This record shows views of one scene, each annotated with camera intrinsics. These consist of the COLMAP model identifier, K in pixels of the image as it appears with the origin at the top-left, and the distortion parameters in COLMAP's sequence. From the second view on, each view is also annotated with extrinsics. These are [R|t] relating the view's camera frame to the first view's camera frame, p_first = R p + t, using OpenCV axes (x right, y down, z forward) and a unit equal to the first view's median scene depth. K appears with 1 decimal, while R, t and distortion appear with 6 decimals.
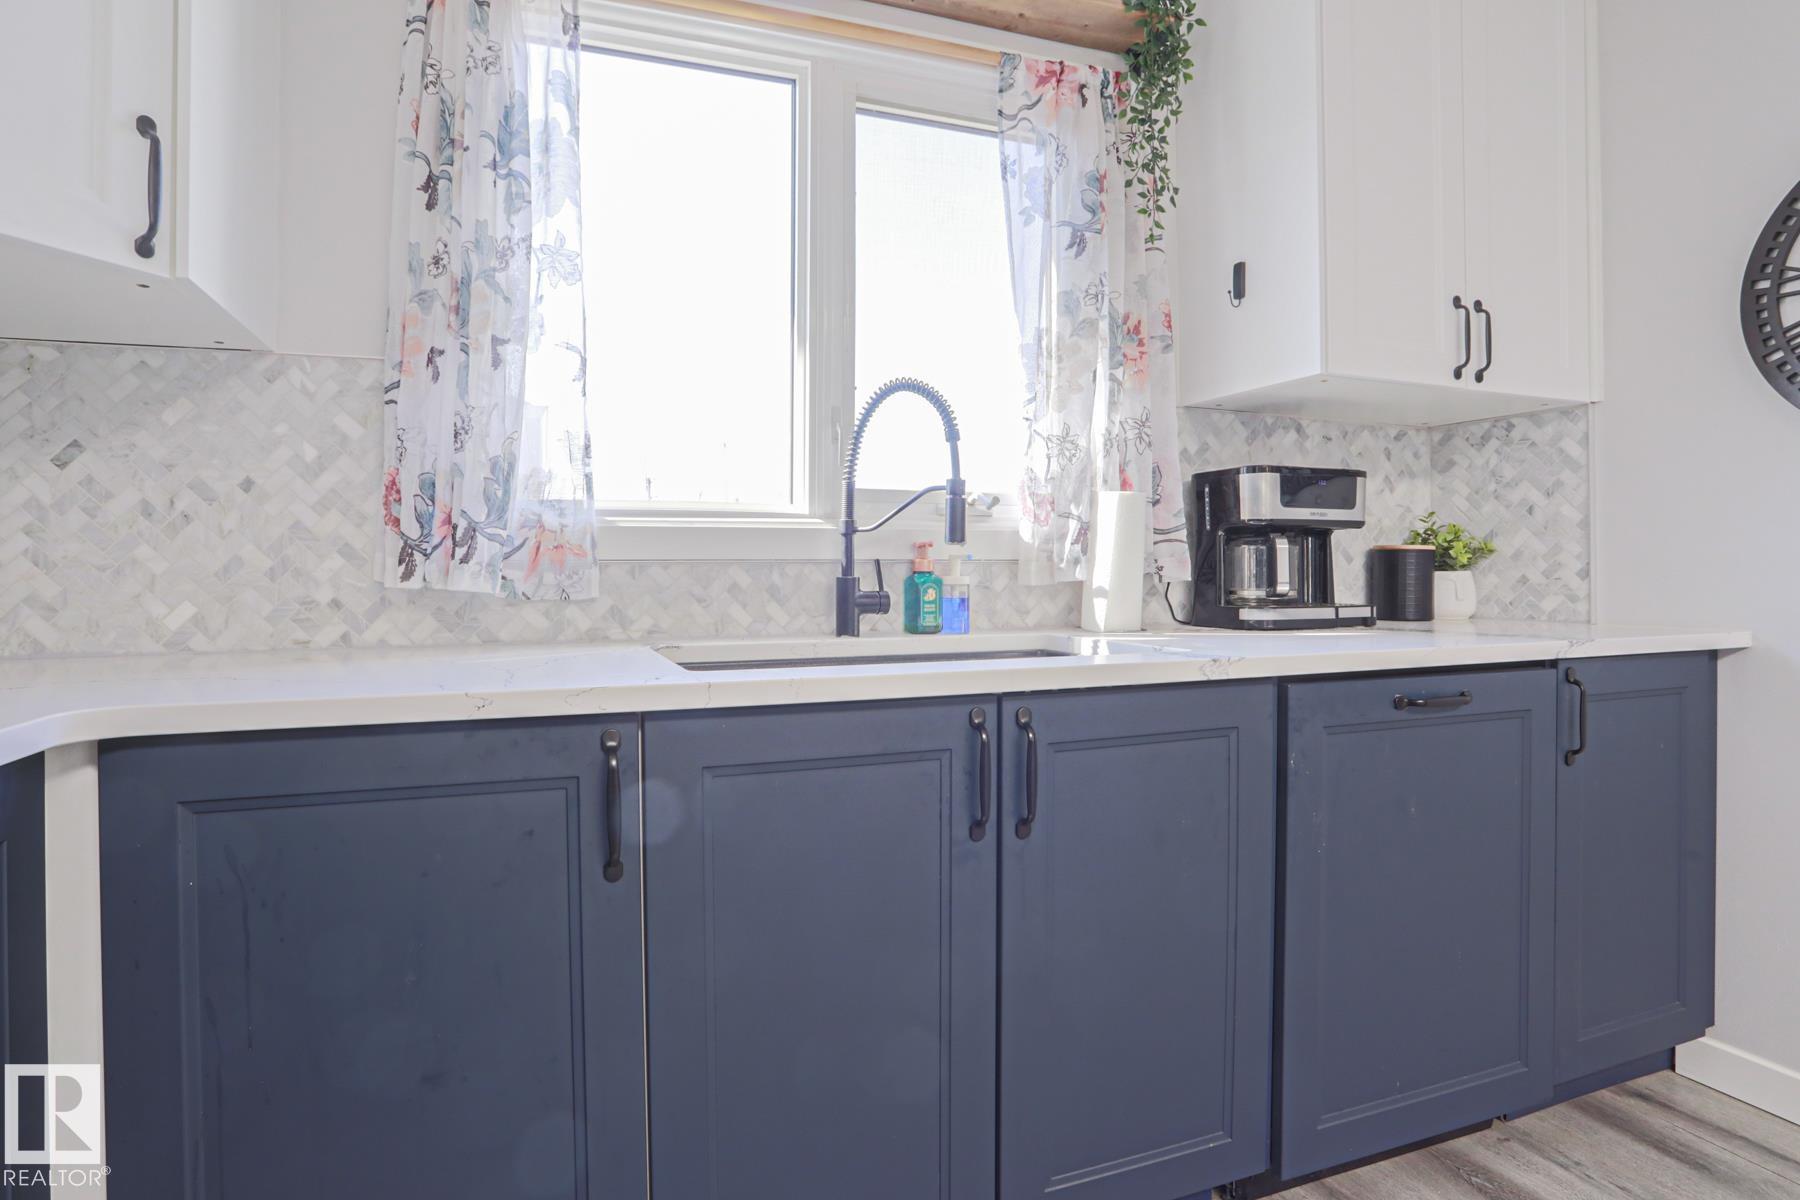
lens RADIAL K [[943.7, 0, 903.5], [0, 943.7, 569.4], [0, 0, 1]] dist [-0.088028, 0.037156]
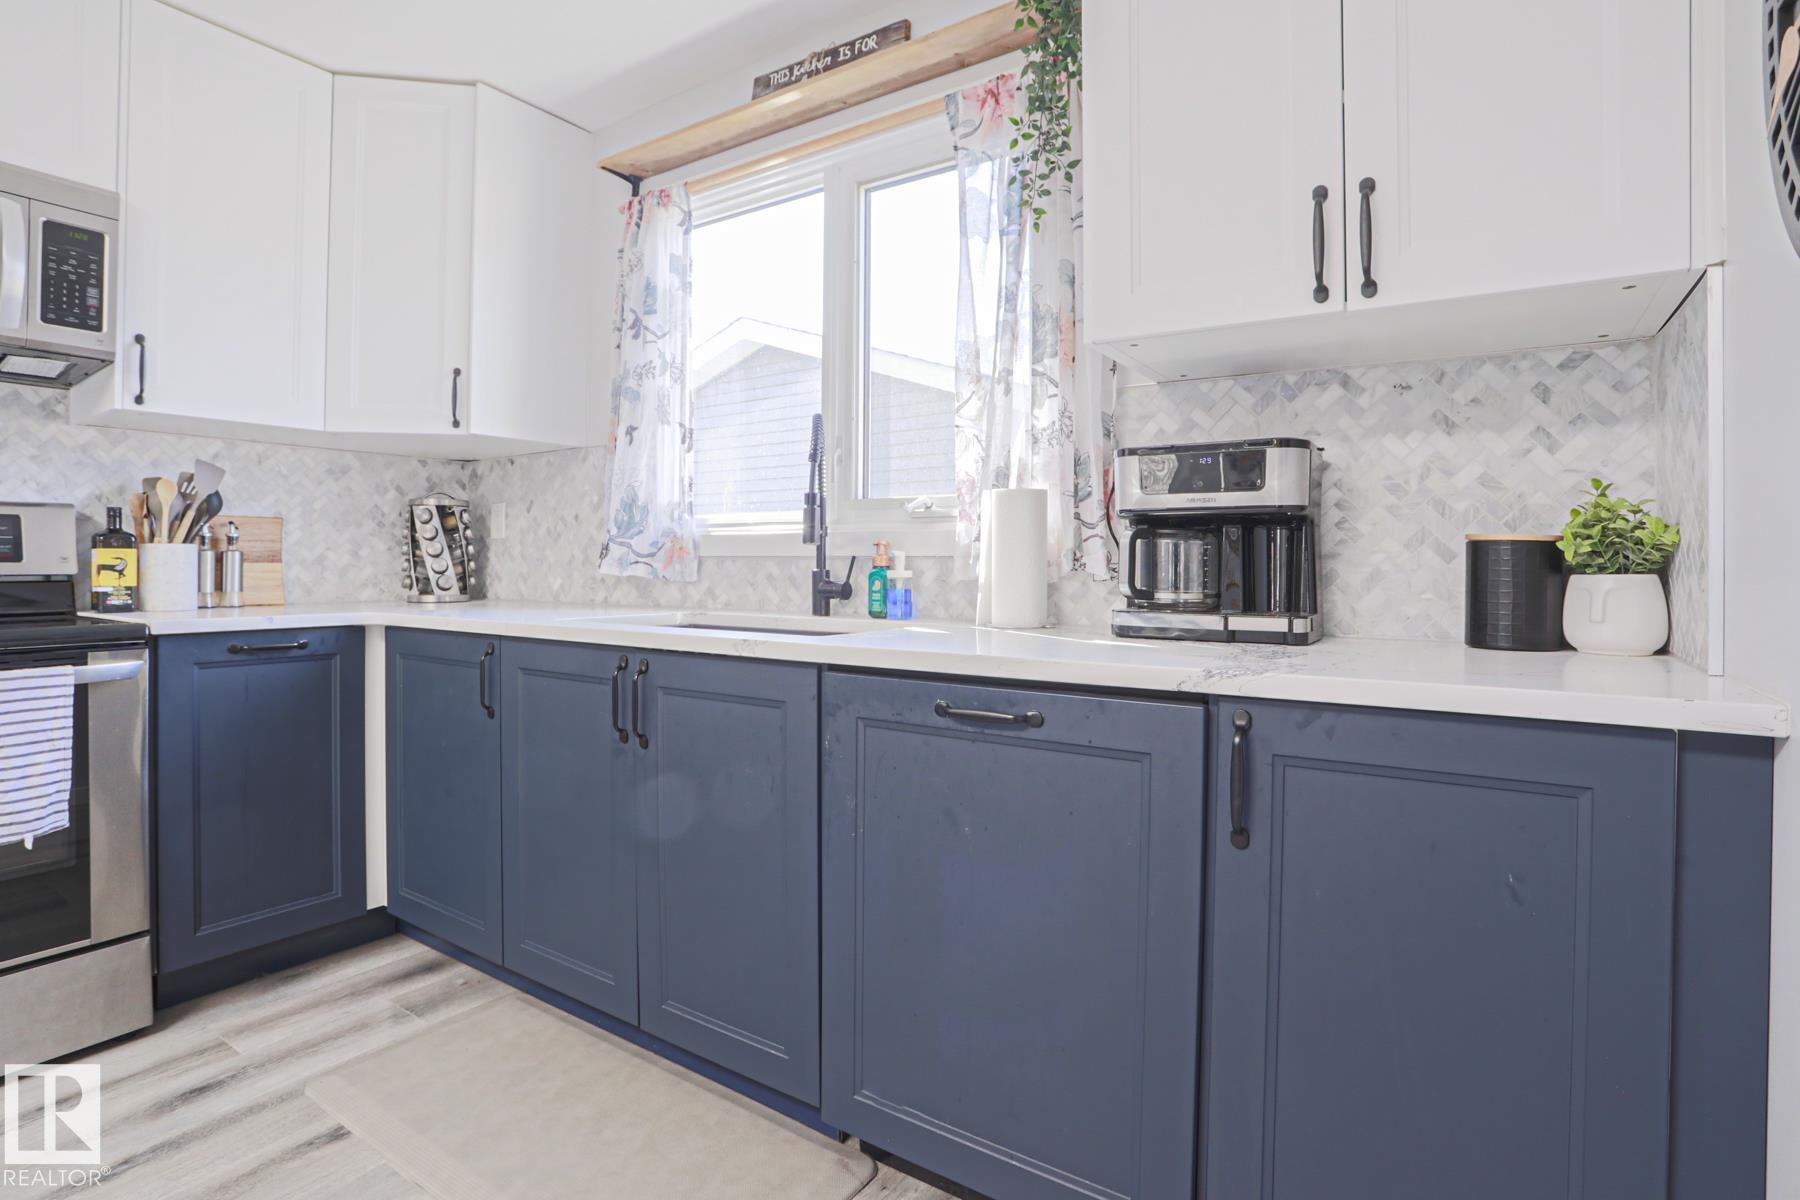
lens RADIAL K [[914.0, 0, 788.2], [0, 914.0, 570.1], [0, 0, 1]] dist [-0.087010, 0.030832]
pose [[0.535829, 0.013448, -0.844219, 0.981119], [-0.007056, 0.999910, 0.011449, -0.005427], [0.844297, -0.000178, 0.535876, 0.293041]]
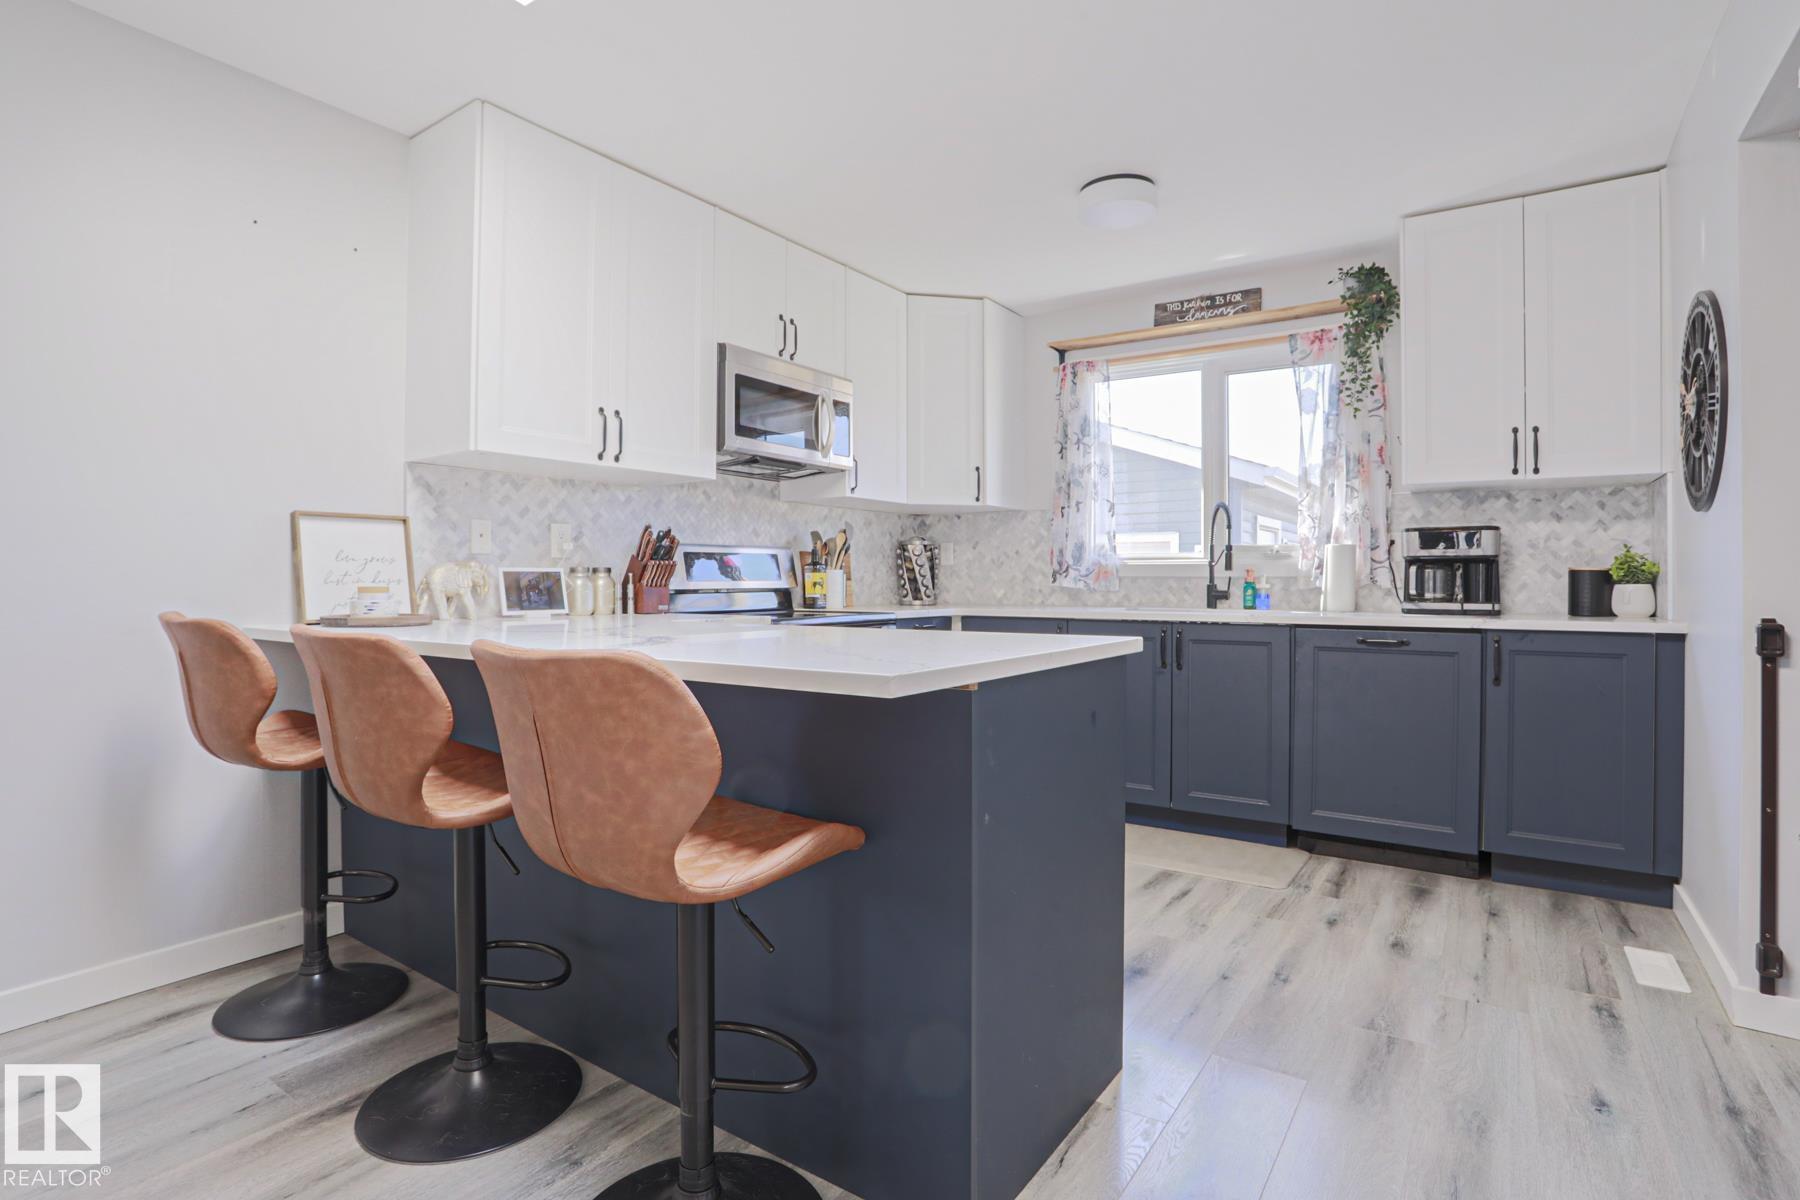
lens RADIAL K [[864.3, 0, 865.3], [0, 864.3, 584.2], [0, 0, 1]] dist [-0.072743, 0.028899]
pose [[0.551160, 0.010455, -0.834334, 1.279596], [-0.002974, 0.999940, 0.010566, -0.011346], [0.834394, -0.003342, 0.551158, -0.941032]]
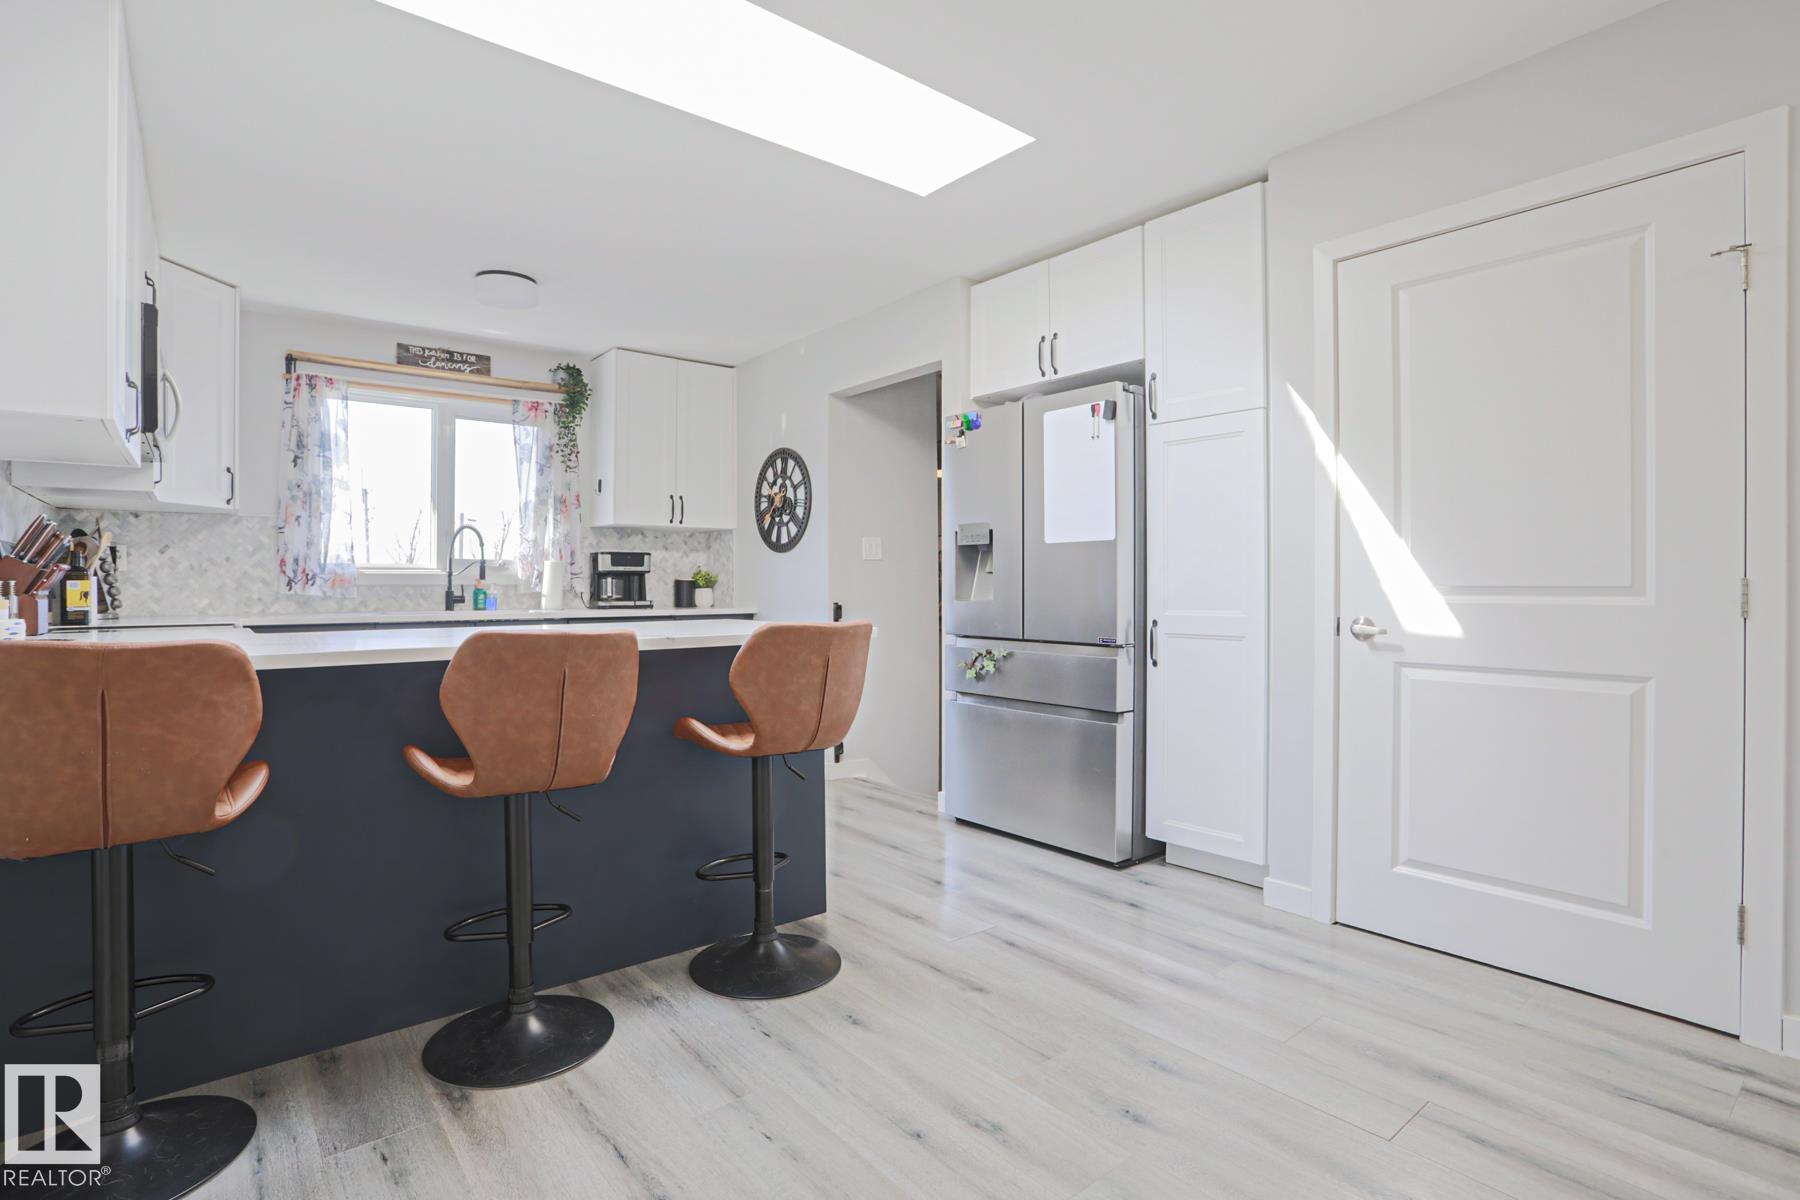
lens RADIAL K [[864.3, 0, 865.3], [0, 864.3, 584.2], [0, 0, 1]] dist [-0.072743, 0.028899]
pose [[0.964651, 0.003155, 0.263511, 0.487323], [-0.003614, 0.999993, 0.001255, -0.018993], [-0.263505, -0.002163, 0.964655, -1.867283]]
